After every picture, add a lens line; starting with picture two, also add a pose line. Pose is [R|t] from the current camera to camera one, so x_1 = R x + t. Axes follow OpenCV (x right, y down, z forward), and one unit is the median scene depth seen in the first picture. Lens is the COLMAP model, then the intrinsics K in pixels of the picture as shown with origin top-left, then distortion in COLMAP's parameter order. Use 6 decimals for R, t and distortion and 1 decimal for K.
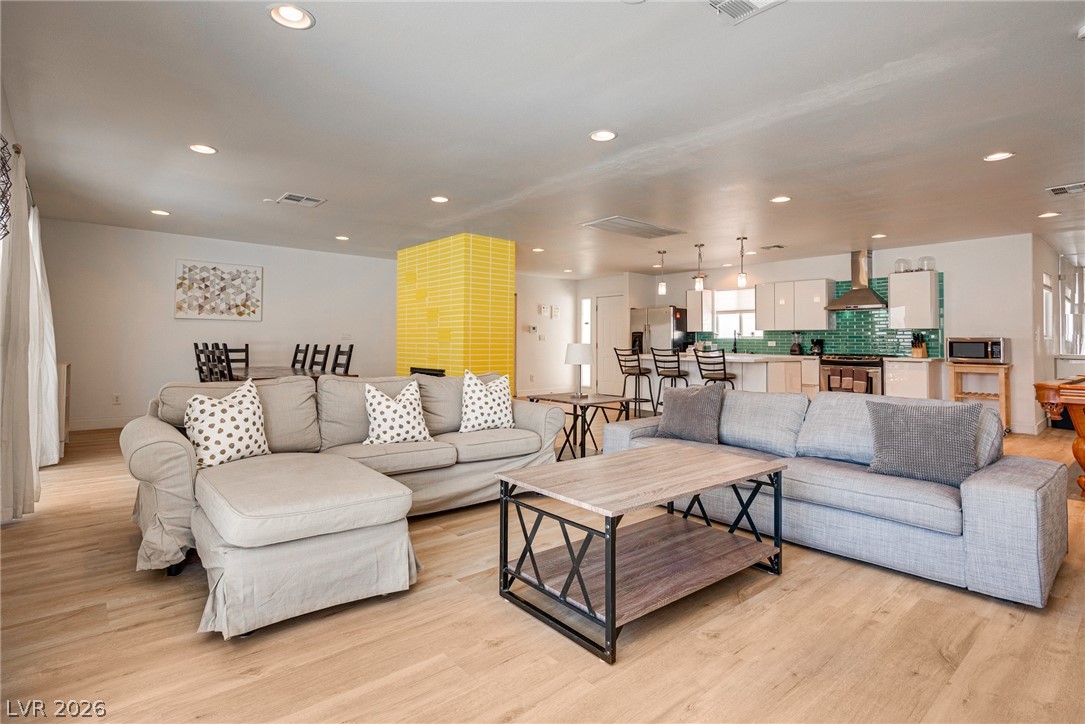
lens RADIAL K [[541.9, 0, 544.9], [0, 541.9, 340.5], [0, 0, 1]] dist [-0.000113, -0.000016]
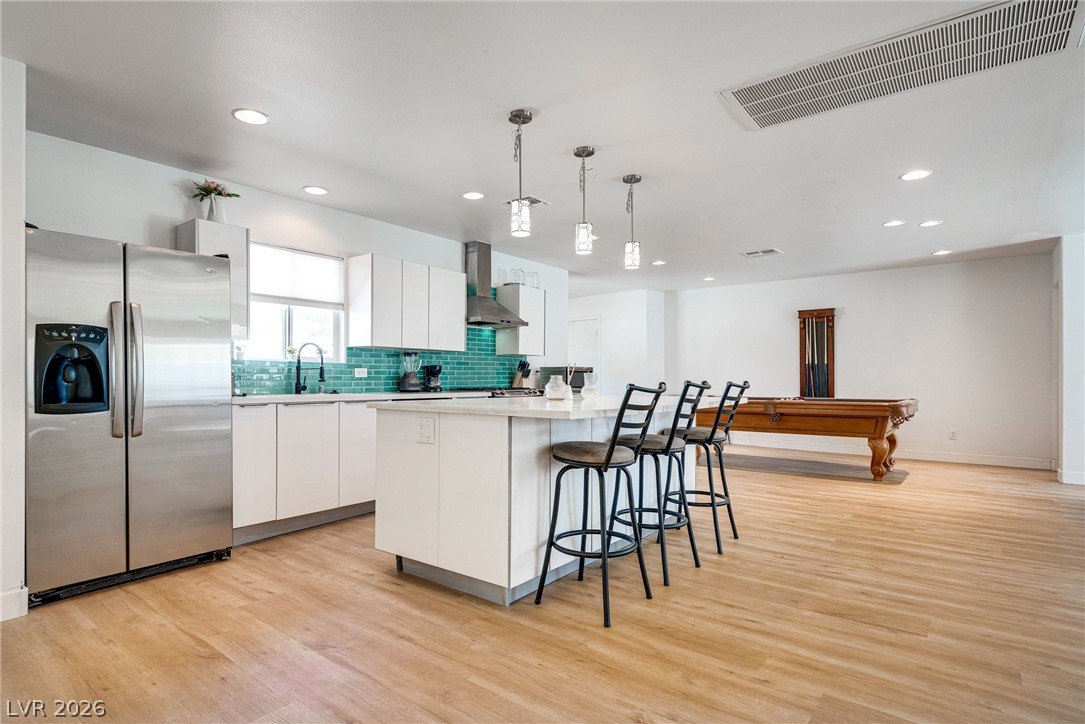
lens RADIAL K [[499.8, 0, 548.6], [0, 499.8, 374.7], [0, 0, 1]] dist [-0.000140, -0.000029]
pose [[-0.175000, -0.006433, 0.984547, -0.081183], [-0.006252, 0.999966, 0.005423, 0.003269], [-0.984549, -0.005206, -0.175034, 0.772075]]
